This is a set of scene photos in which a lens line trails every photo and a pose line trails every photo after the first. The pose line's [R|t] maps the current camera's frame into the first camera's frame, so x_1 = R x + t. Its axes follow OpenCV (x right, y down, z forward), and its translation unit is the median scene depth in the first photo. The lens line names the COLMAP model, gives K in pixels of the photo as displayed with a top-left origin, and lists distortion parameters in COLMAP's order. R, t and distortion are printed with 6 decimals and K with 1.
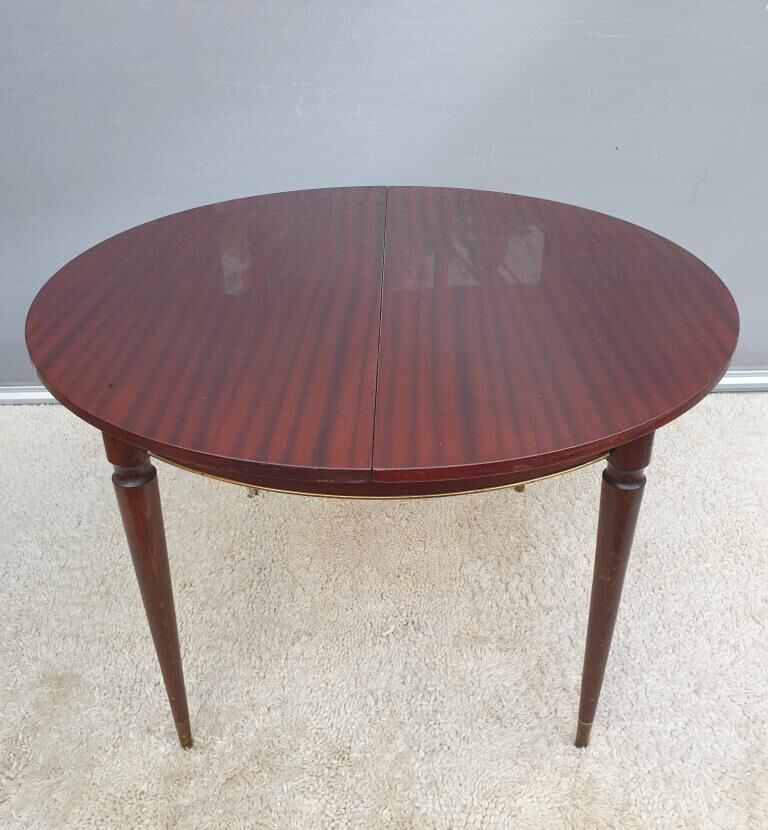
lens RADIAL K [[704.4, 0, 383.9], [0, 704.4, 401.9], [0, 0, 1]] dist [-0.030517, 0.046370]
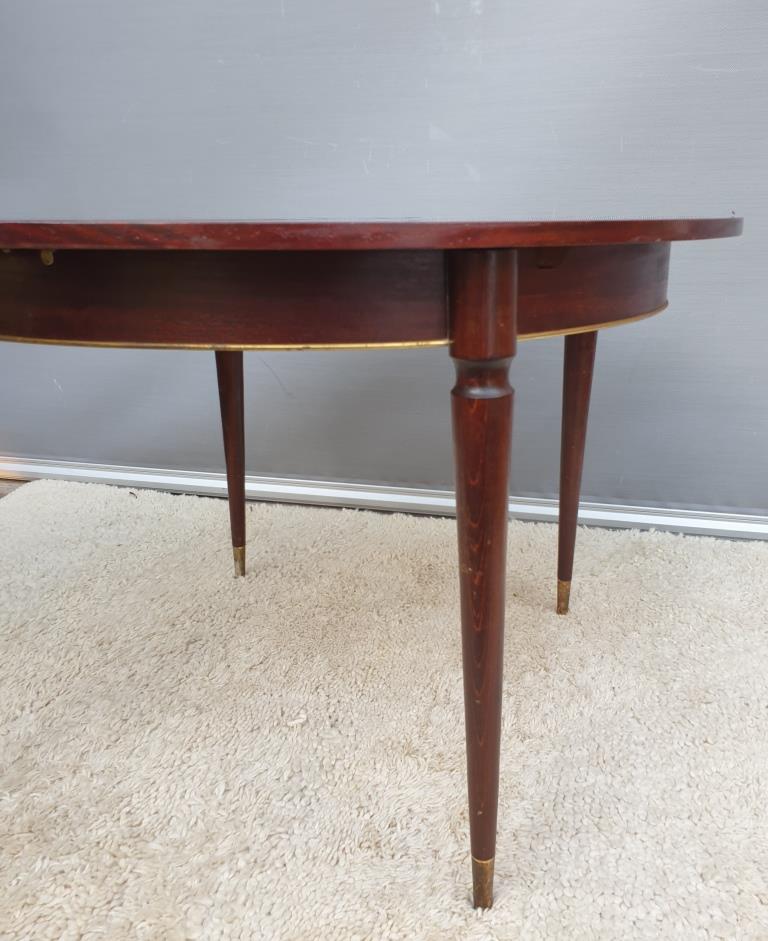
lens RADIAL K [[744.7, 0, 425.5], [0, 744.7, 488.8], [0, 0, 1]] dist [-0.012211, 0.036450]
pose [[0.968519, 0.091603, -0.231473, 0.329472], [-0.134368, 0.975118, -0.176324, 0.229373], [0.209561, 0.201876, 0.956729, 0.249914]]
